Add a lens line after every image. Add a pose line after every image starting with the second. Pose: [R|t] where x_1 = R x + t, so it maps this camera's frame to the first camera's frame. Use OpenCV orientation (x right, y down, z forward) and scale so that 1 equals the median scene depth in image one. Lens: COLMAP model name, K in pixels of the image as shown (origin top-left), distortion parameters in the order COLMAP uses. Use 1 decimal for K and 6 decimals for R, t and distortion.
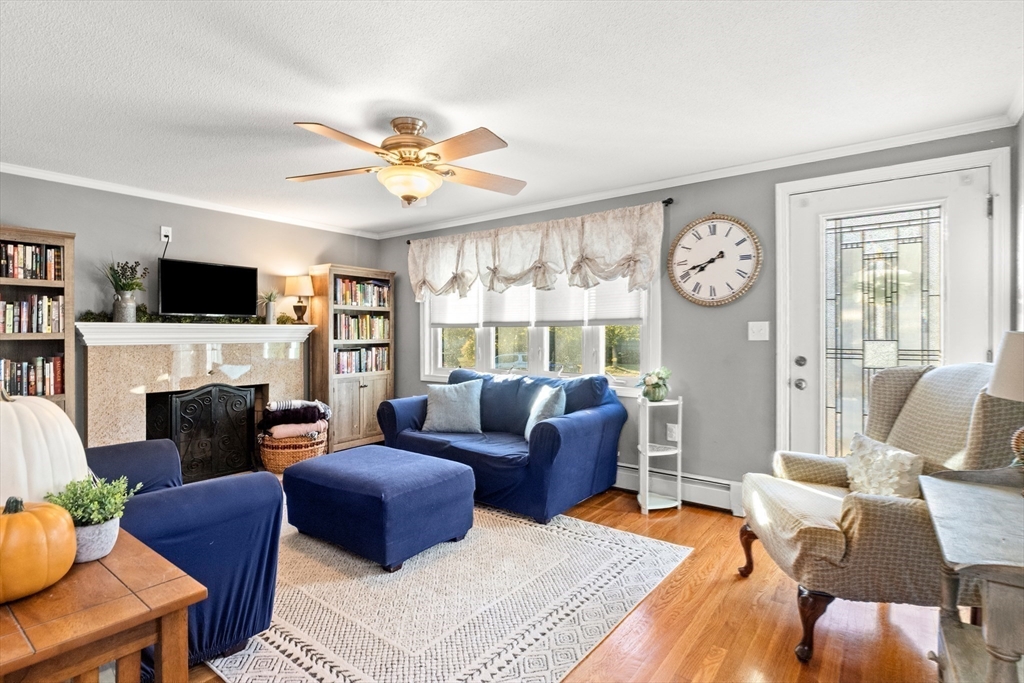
lens RADIAL K [[500.6, 0, 505.1], [0, 500.6, 338.0], [0, 0, 1]] dist [-0.004166, -0.001152]
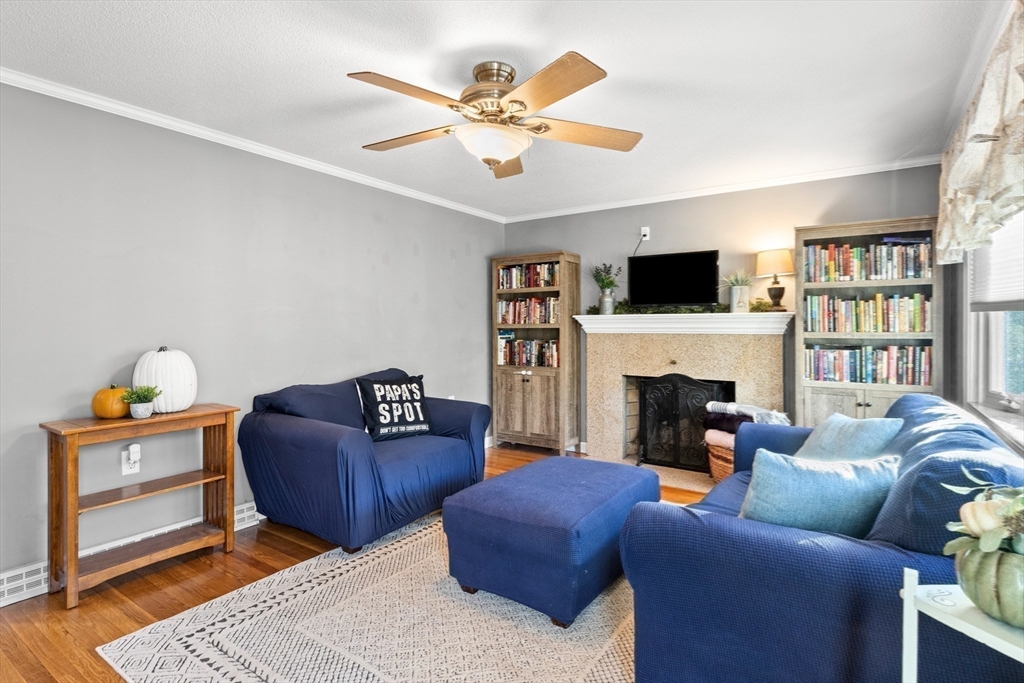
lens RADIAL K [[500.6, 0, 504.0], [0, 500.6, 337.5], [0, 0, 1]] dist [-0.004166, -0.001152]
pose [[0.076473, 0.030417, -0.996608, 0.355067], [-0.003765, 0.999536, 0.030217, -0.009283], [0.997065, 0.001442, 0.076552, 0.532340]]
